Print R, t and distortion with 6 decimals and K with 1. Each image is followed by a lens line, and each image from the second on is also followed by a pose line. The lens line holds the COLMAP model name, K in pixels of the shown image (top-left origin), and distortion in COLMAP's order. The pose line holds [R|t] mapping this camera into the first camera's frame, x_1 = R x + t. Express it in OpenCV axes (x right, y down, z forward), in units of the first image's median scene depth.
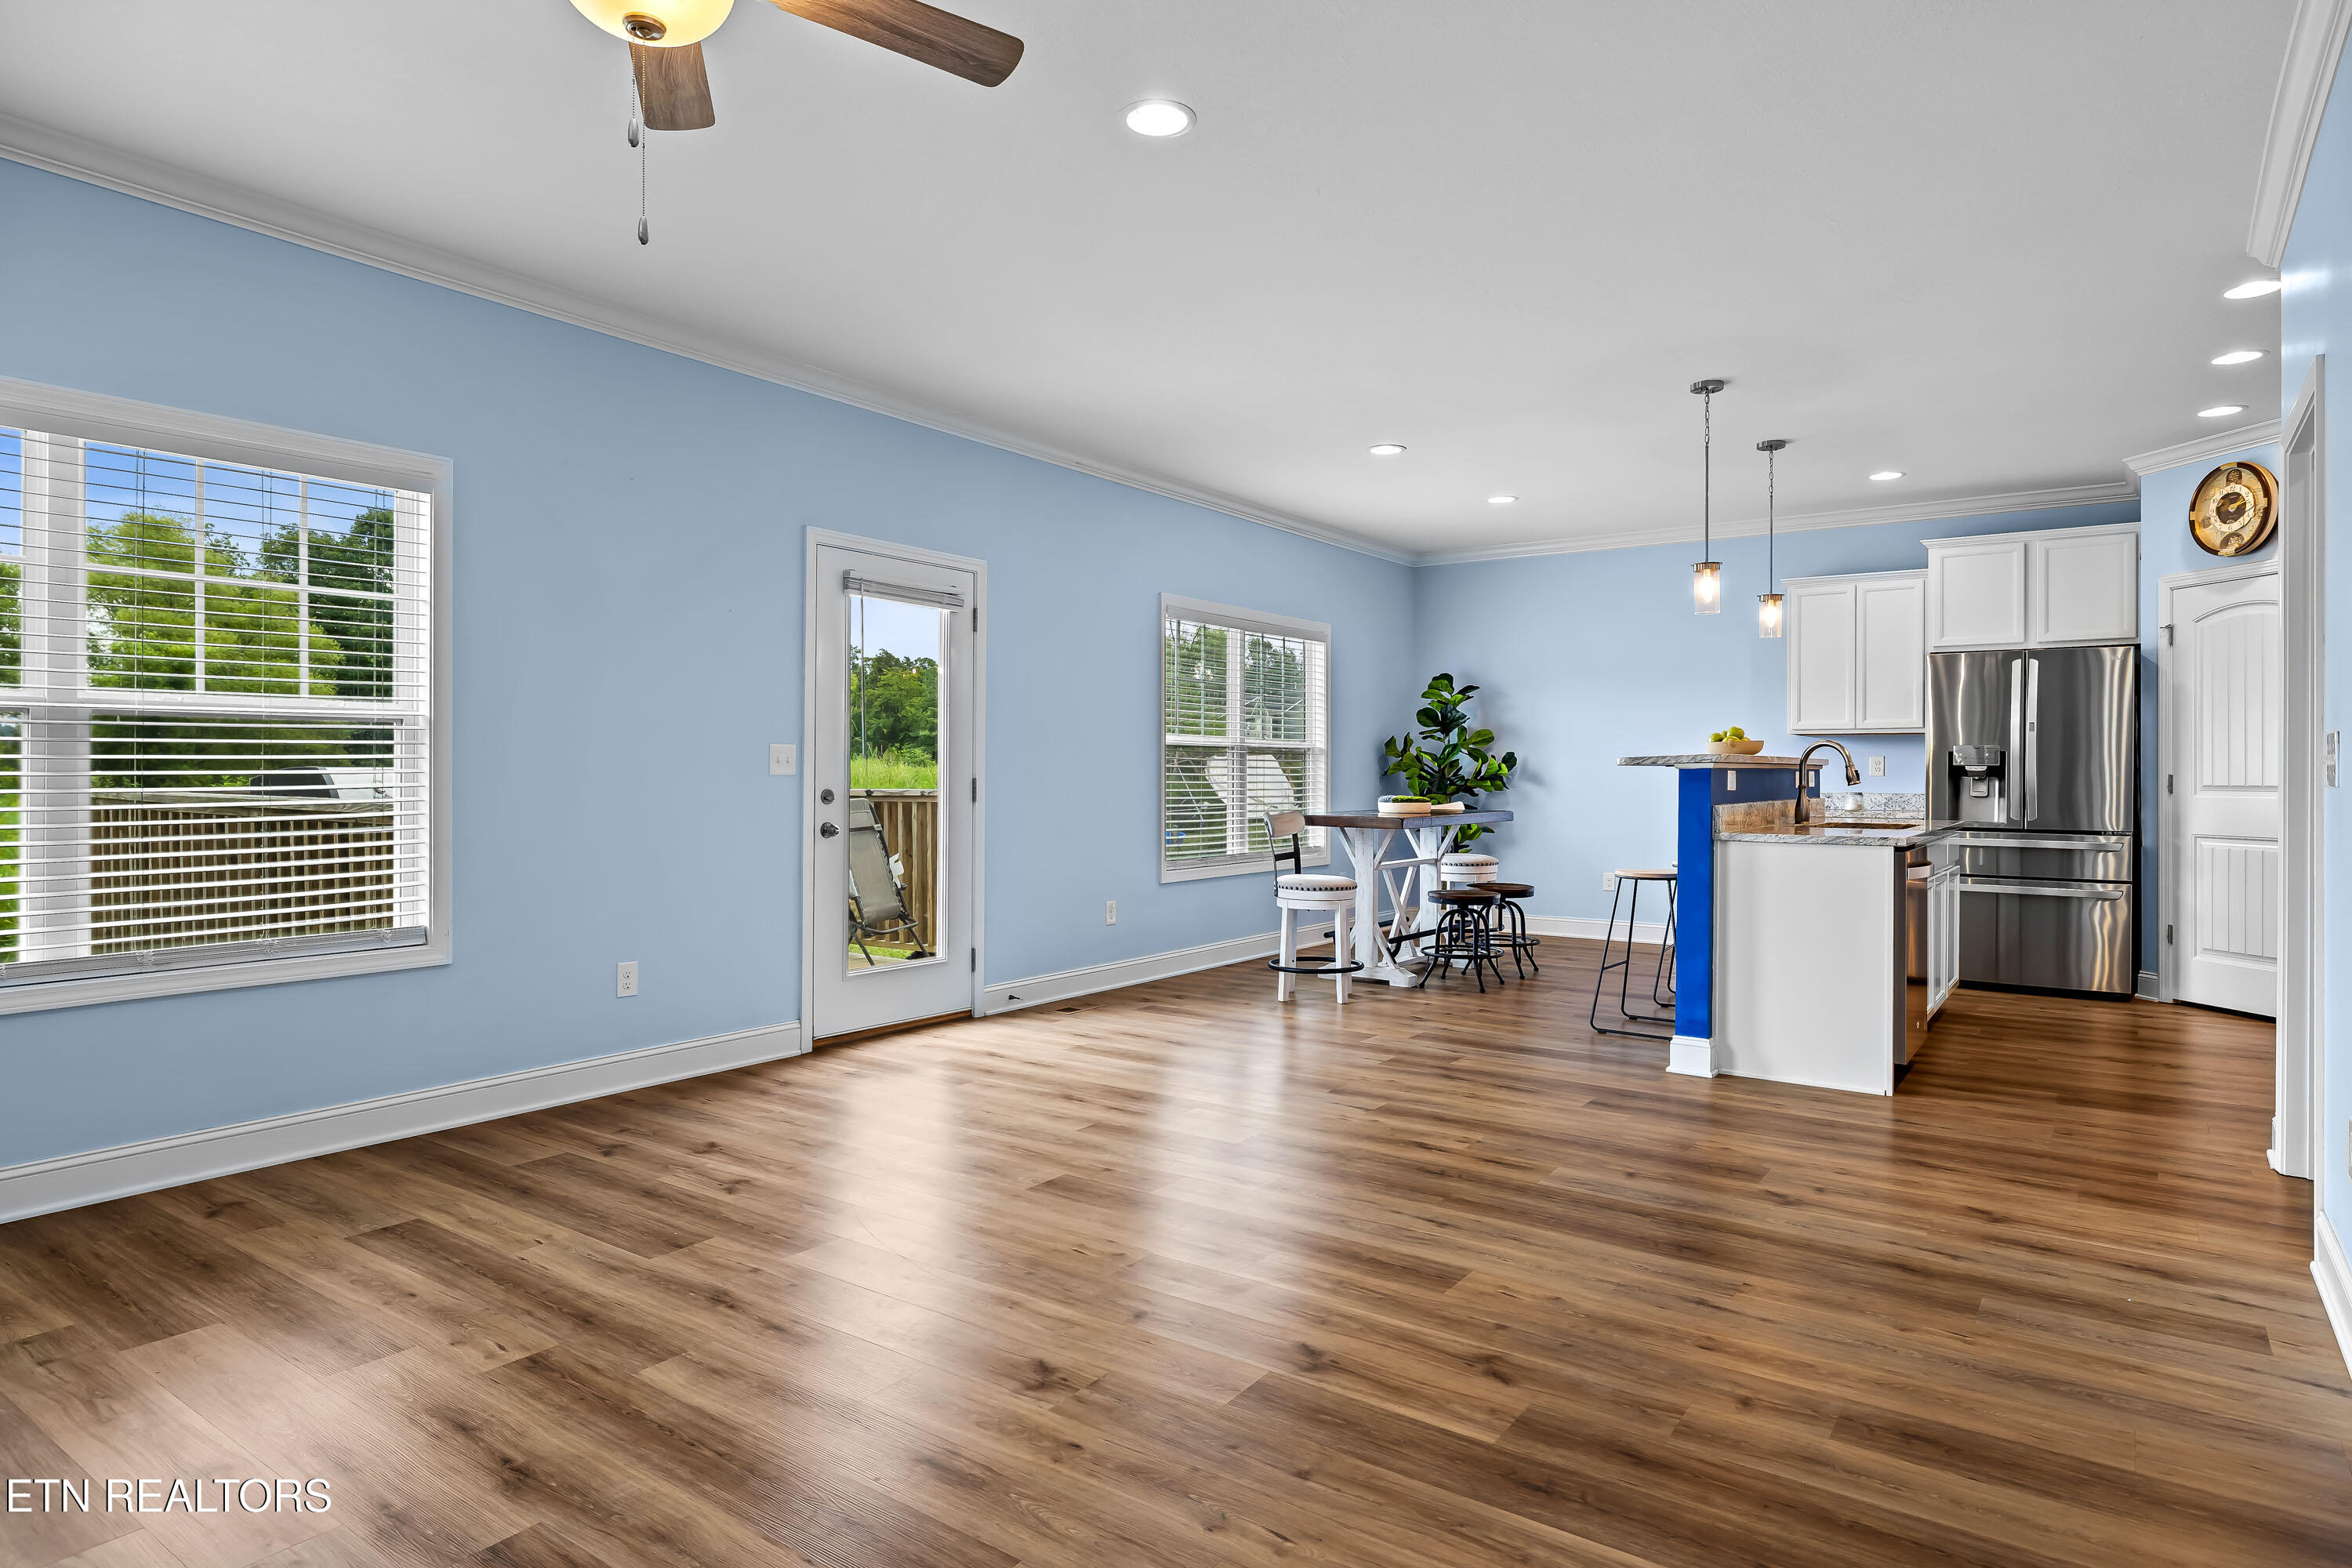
lens RADIAL K [[1326.3, 0, 1172.5], [0, 1326.3, 765.8], [0, 0, 1]] dist [-0.000731, 0.000681]
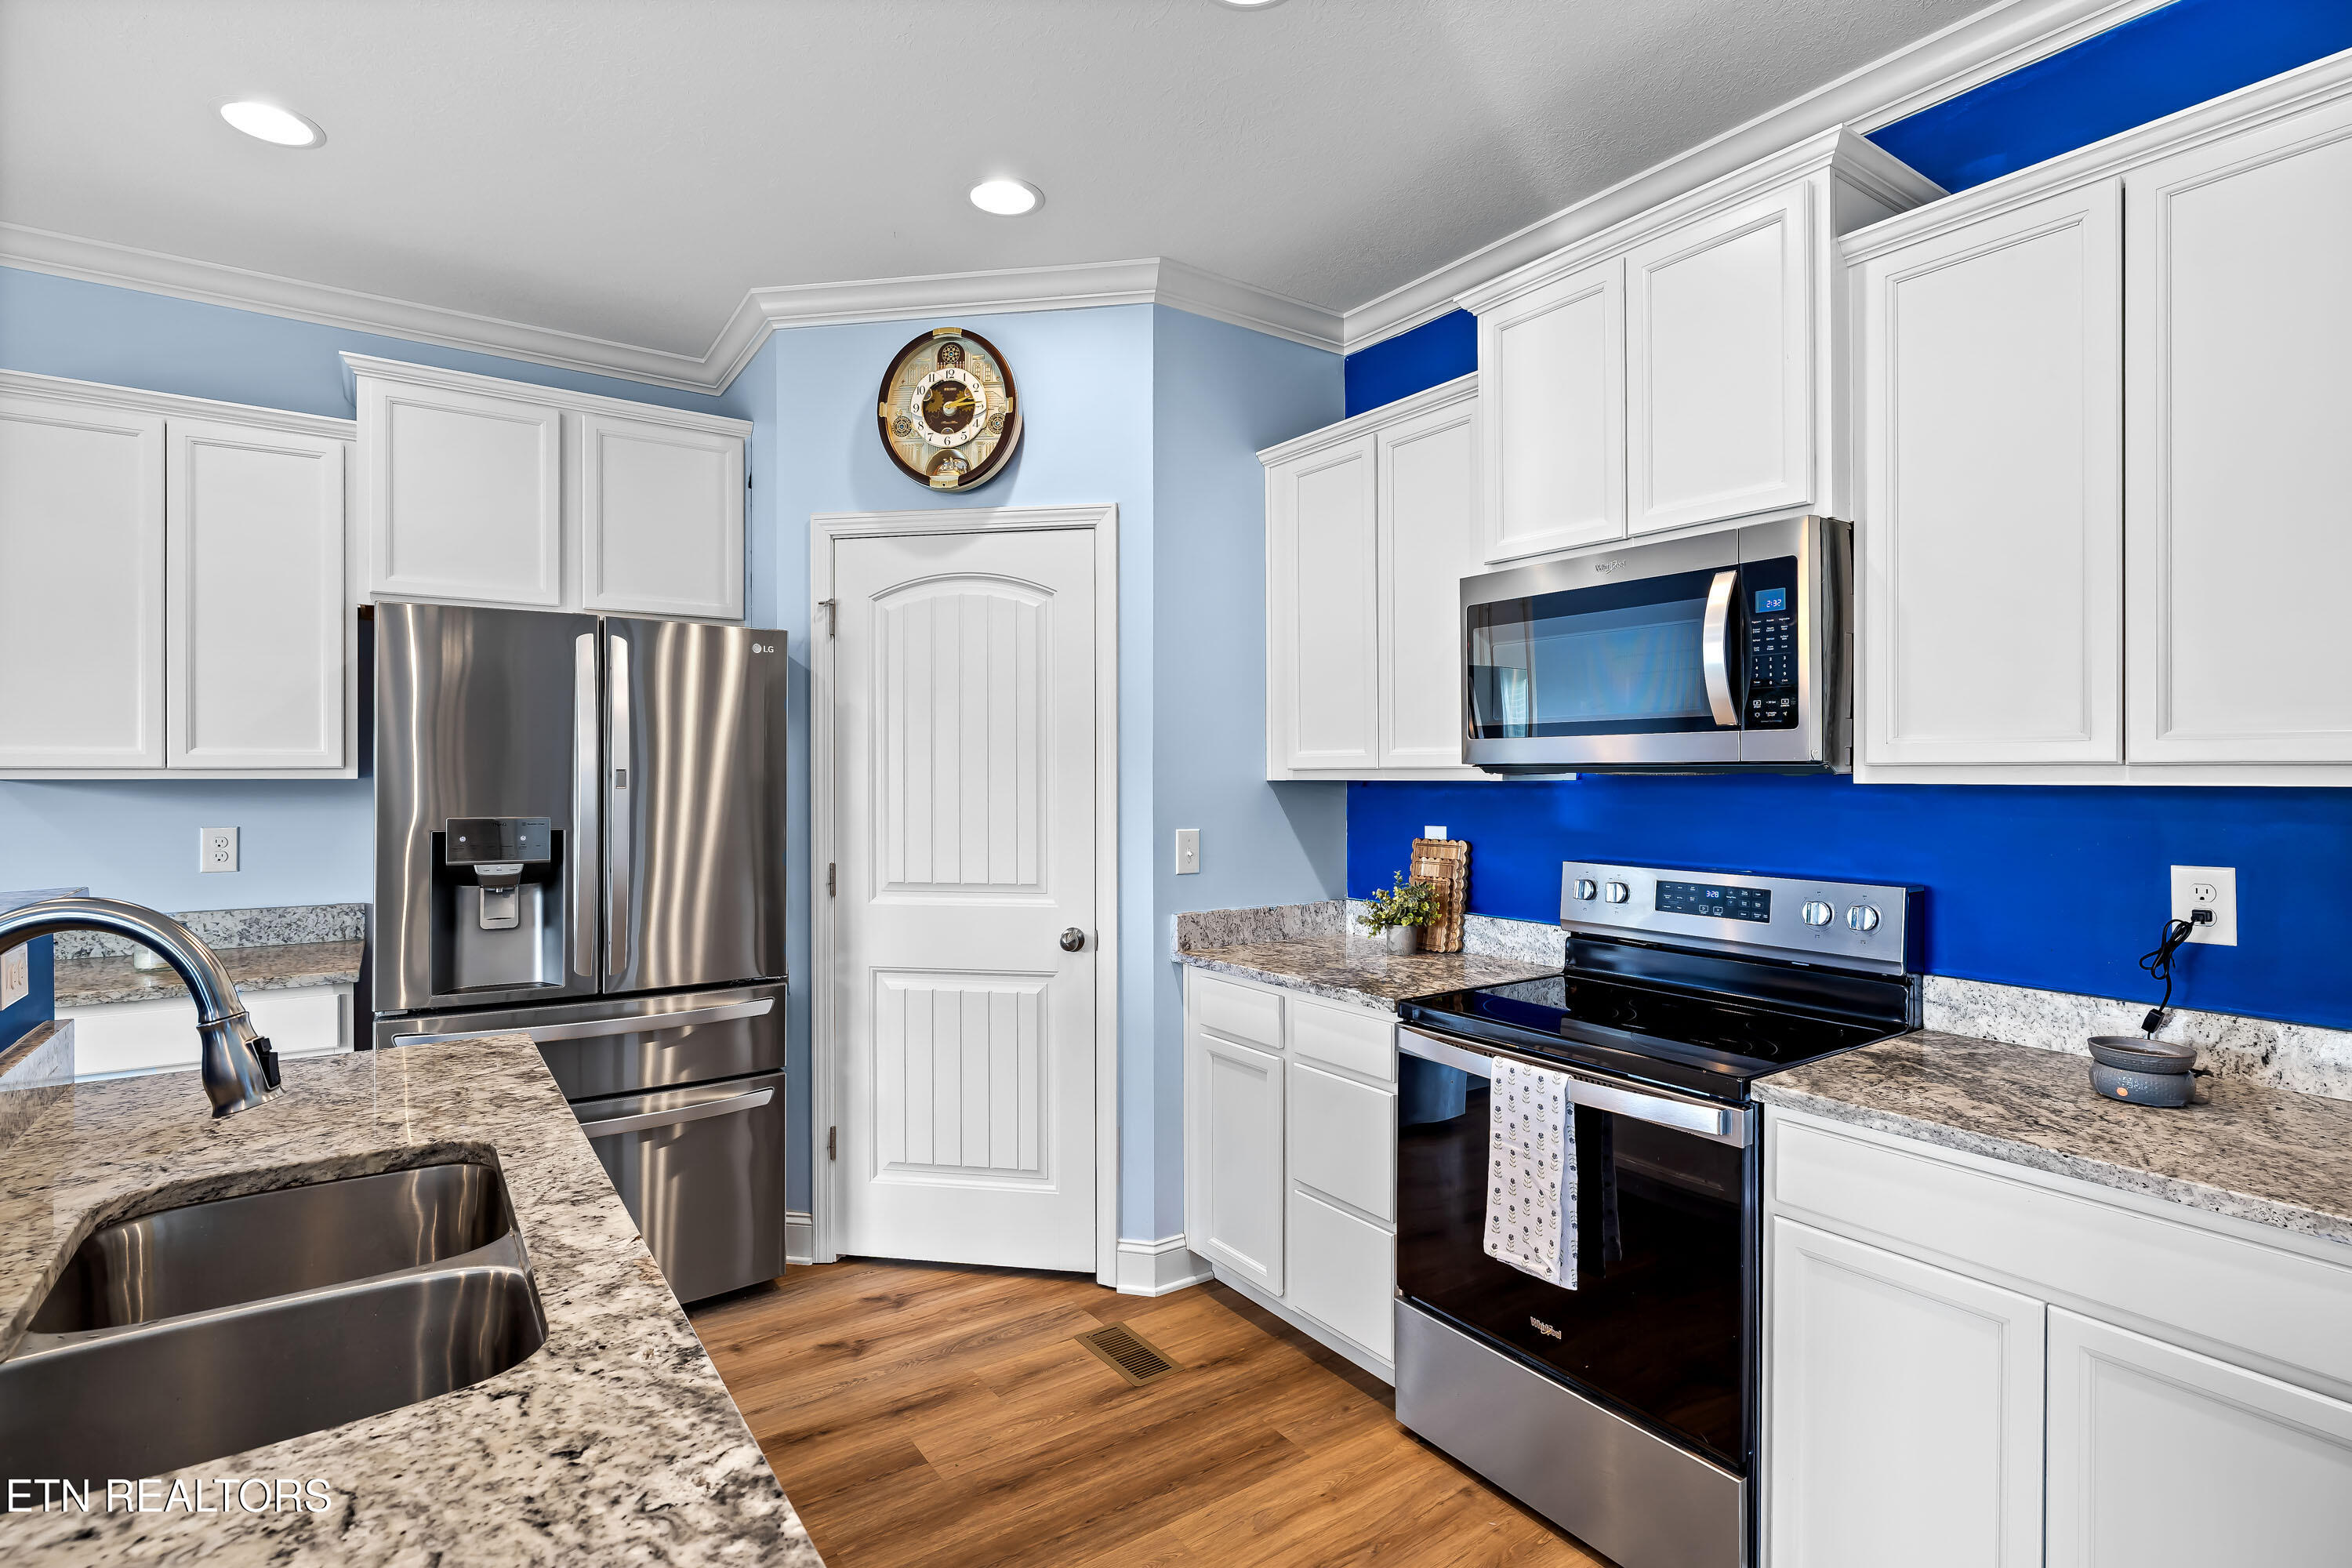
lens RADIAL K [[1133.9, 0, 1176.4], [0, 1133.9, 774.8], [0, 0, 1]] dist [-0.001674, -0.000506]
pose [[0.334155, -0.005065, 0.942504, 0.477251], [-0.002811, 0.999976, 0.006370, -0.048562], [-0.942514, -0.004778, 0.334133, 0.971207]]
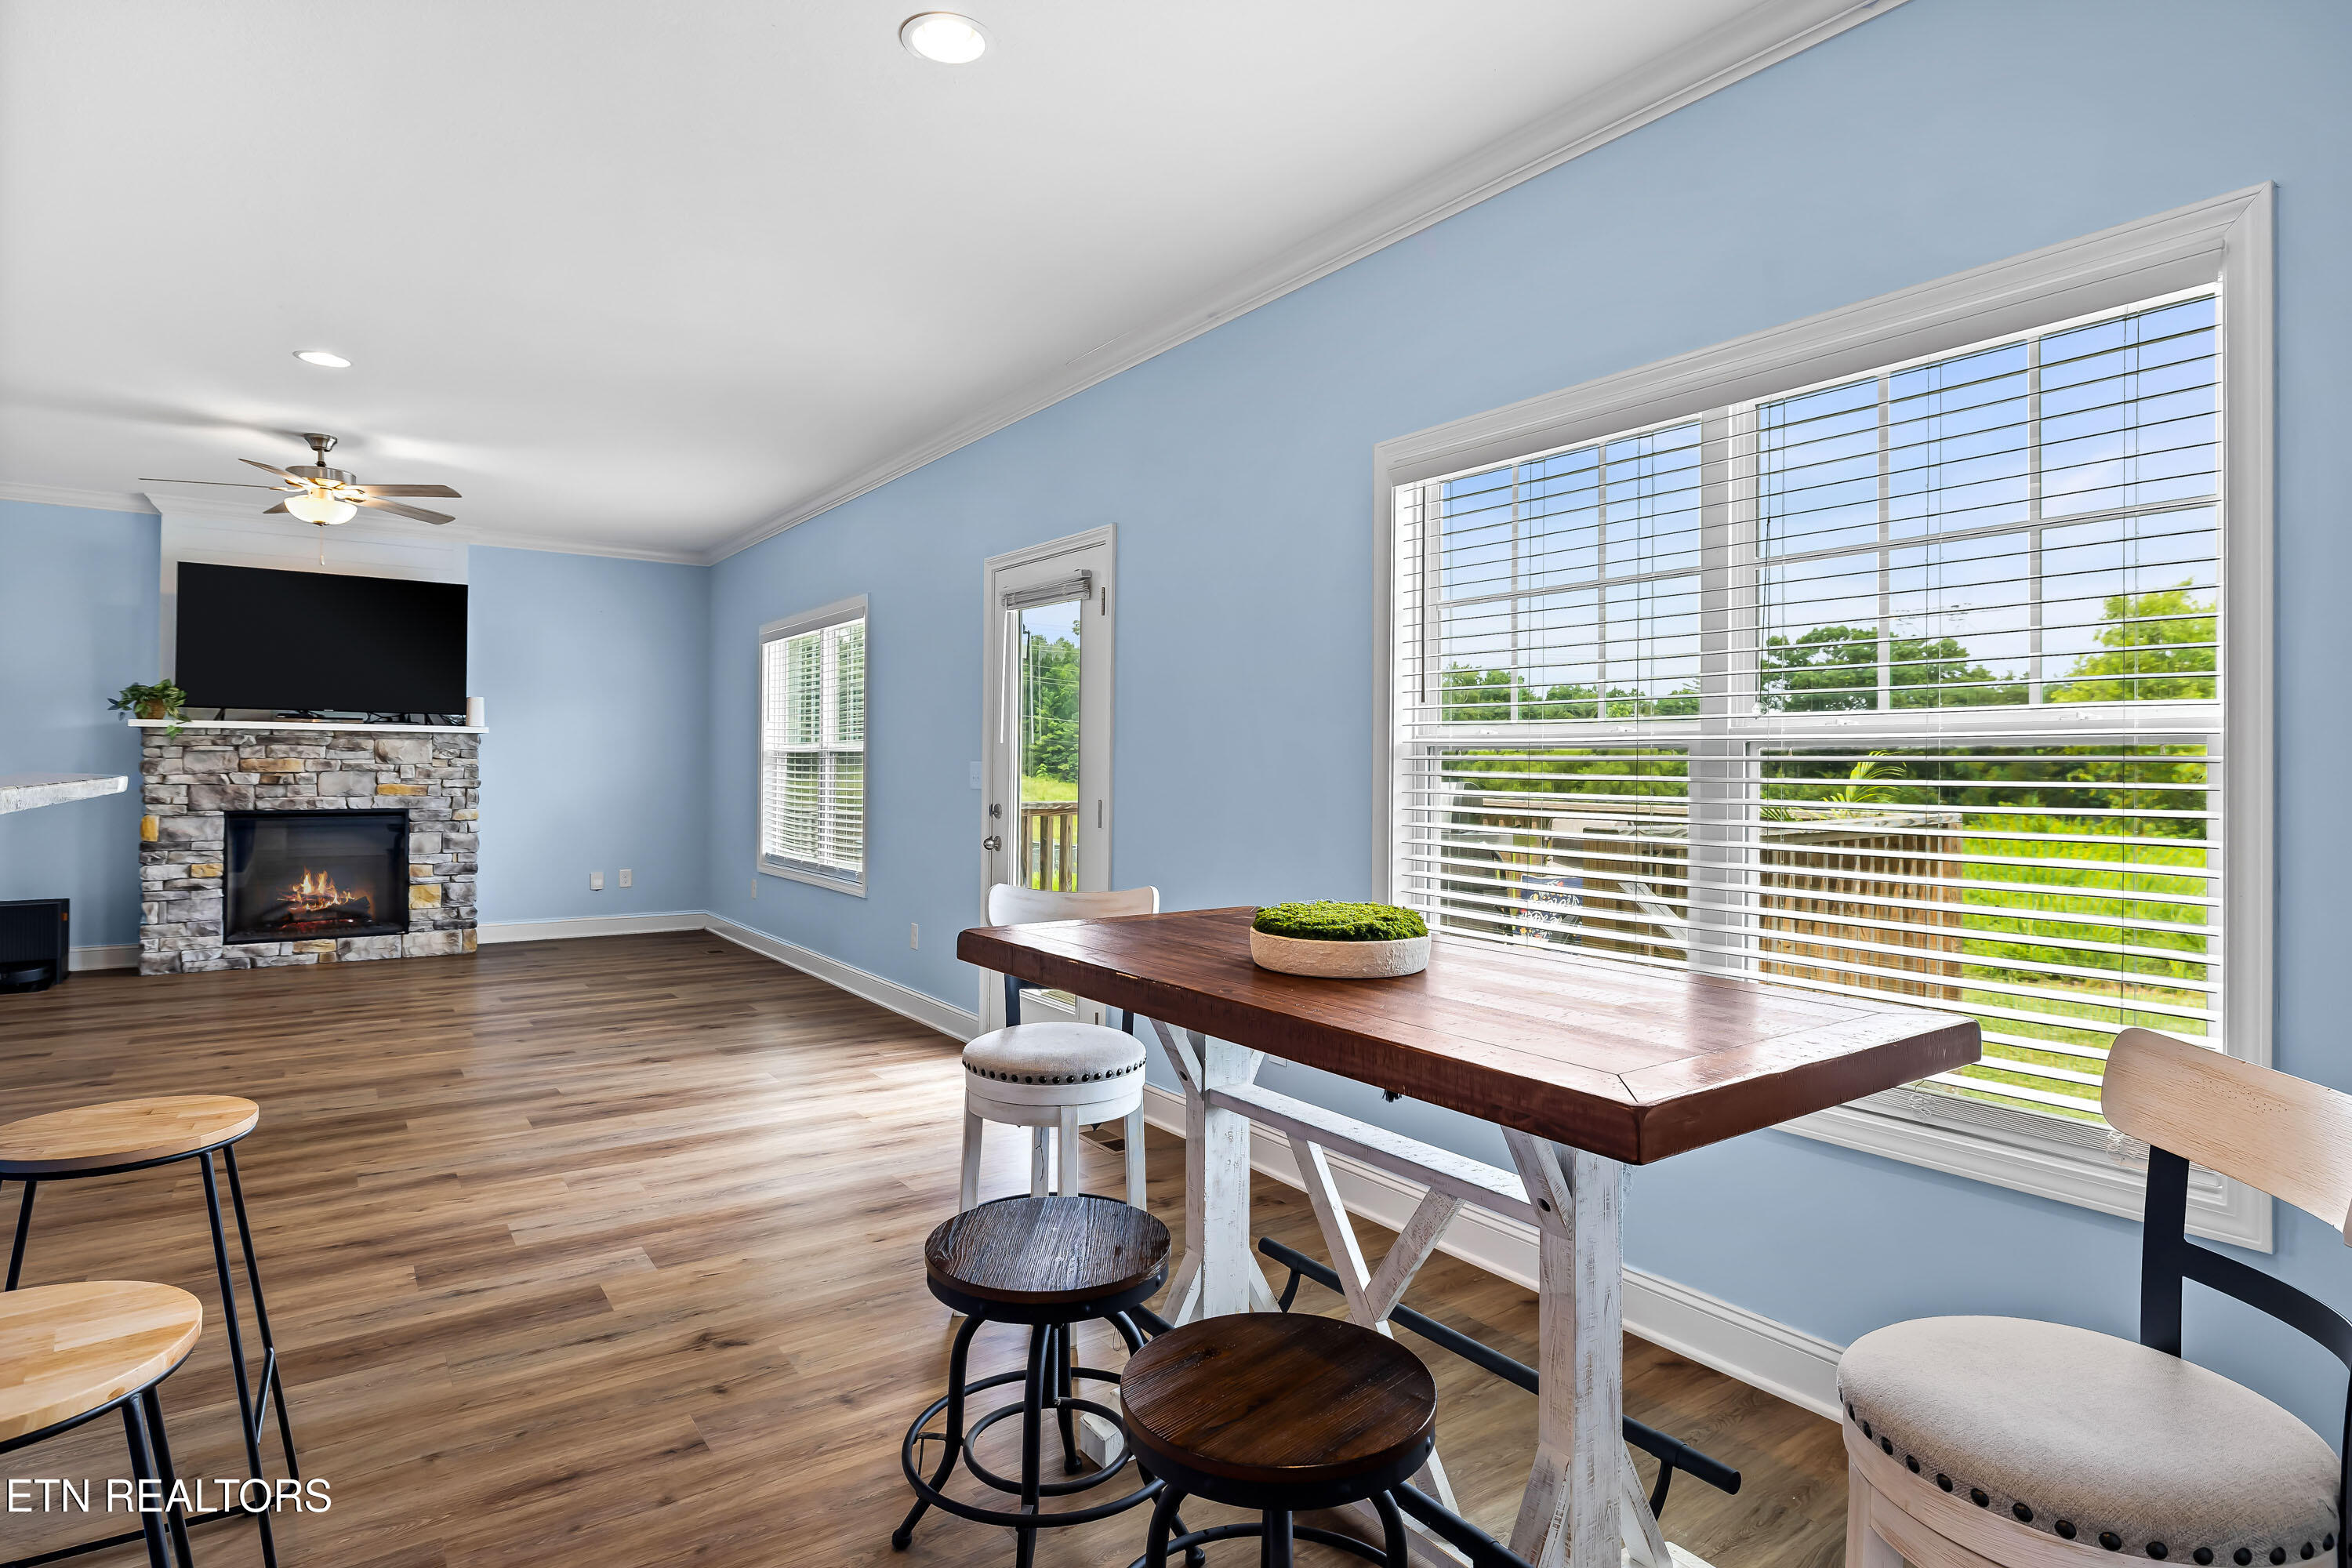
lens RADIAL K [[1238.7, 0, 1179.6], [0, 1238.7, 757.6], [0, 0, 1]] dist [0.000329, -0.001130]
pose [[-0.327656, -0.012711, -0.944712, 0.705211], [-0.006798, 0.999915, -0.011096, -0.009781], [0.944773, 0.002787, -0.327715, 1.674393]]
